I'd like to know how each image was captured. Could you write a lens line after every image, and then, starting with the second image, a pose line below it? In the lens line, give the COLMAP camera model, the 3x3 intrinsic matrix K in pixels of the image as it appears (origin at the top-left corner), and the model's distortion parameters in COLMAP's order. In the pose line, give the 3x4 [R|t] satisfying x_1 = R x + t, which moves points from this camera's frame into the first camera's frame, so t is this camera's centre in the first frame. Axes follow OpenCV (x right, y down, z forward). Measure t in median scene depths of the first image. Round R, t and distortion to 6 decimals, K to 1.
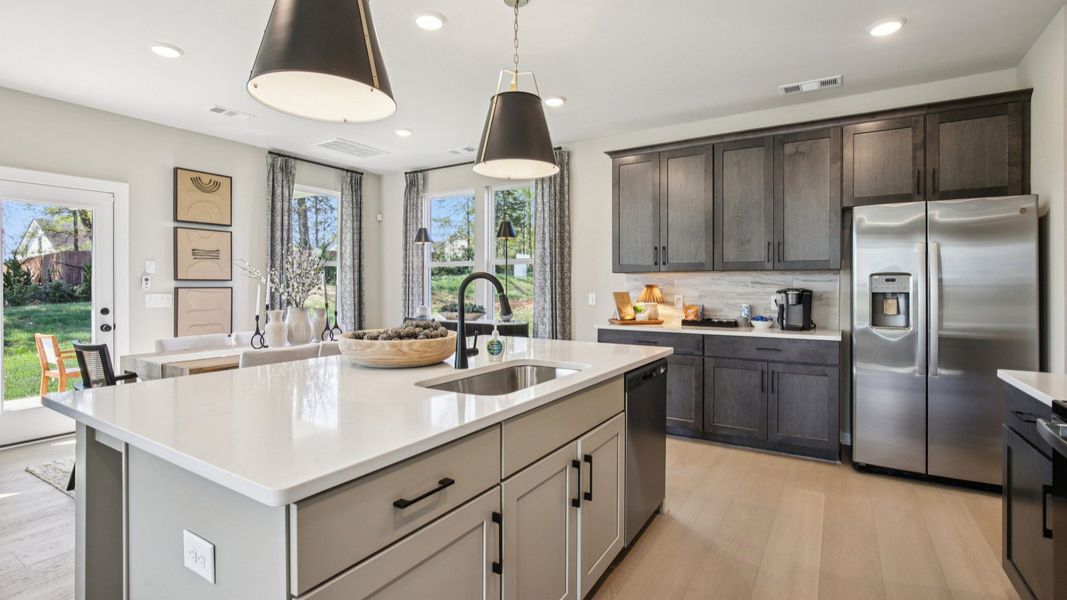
lens RADIAL K [[492.7, 0, 534.6], [0, 492.7, 286.2], [0, 0, 1]] dist [-0.012122, 0.000193]
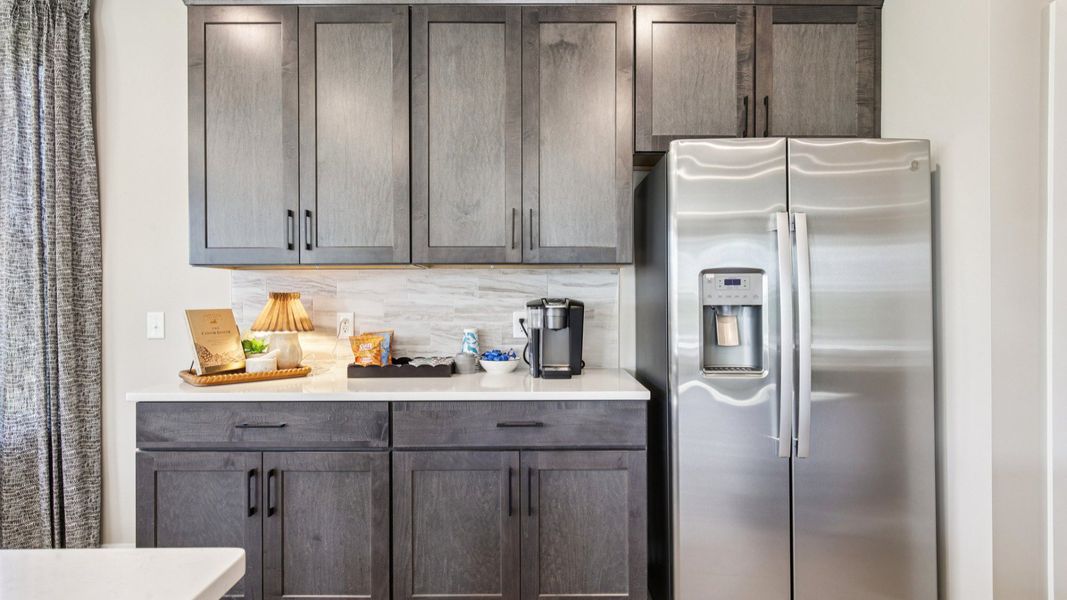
lens RADIAL K [[564.1, 0, 536.2], [0, 564.1, 297.1], [0, 0, 1]] dist [-0.000235, 0.000147]
pose [[0.846758, -0.005921, 0.531946, 0.164568], [0.004843, 0.999982, 0.003422, 0.000674], [-0.531957, -0.000321, 0.846772, 0.443042]]
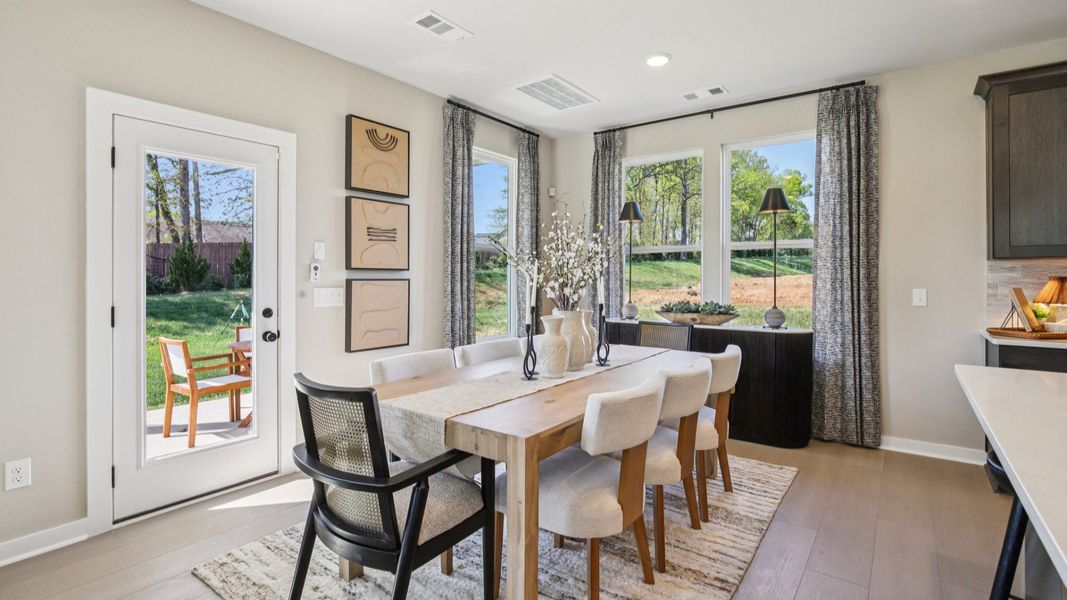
lens RADIAL K [[491.3, 0, 535.8], [0, 491.3, 277.3], [0, 0, 1]] dist [-0.013101, -0.000006]
pose [[0.996234, 0.001838, -0.086685, -0.430353], [-0.002096, 0.999994, -0.002885, 0.001273], [0.086679, 0.003056, 0.996232, 0.325243]]
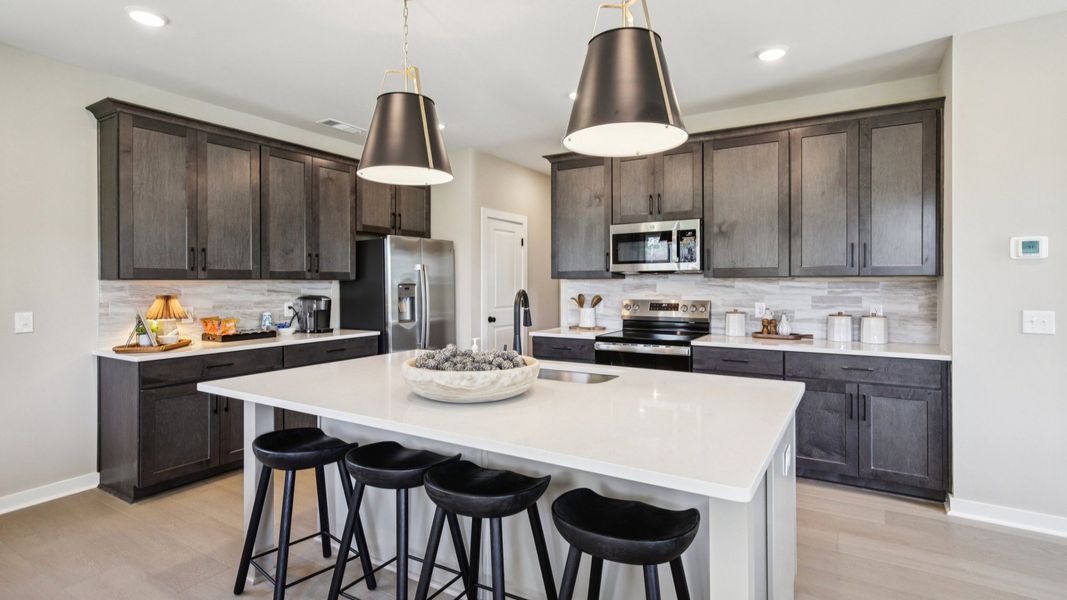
lens RADIAL K [[519.6, 0, 536.8], [0, 519.6, 280.7], [0, 0, 1]] dist [0.003287, 0.000605]
pose [[-0.008640, 0.002970, 0.999958, -0.615428], [0.005602, 0.999980, -0.002922, -0.021669], [-0.999947, 0.005576, -0.008657, 0.465418]]
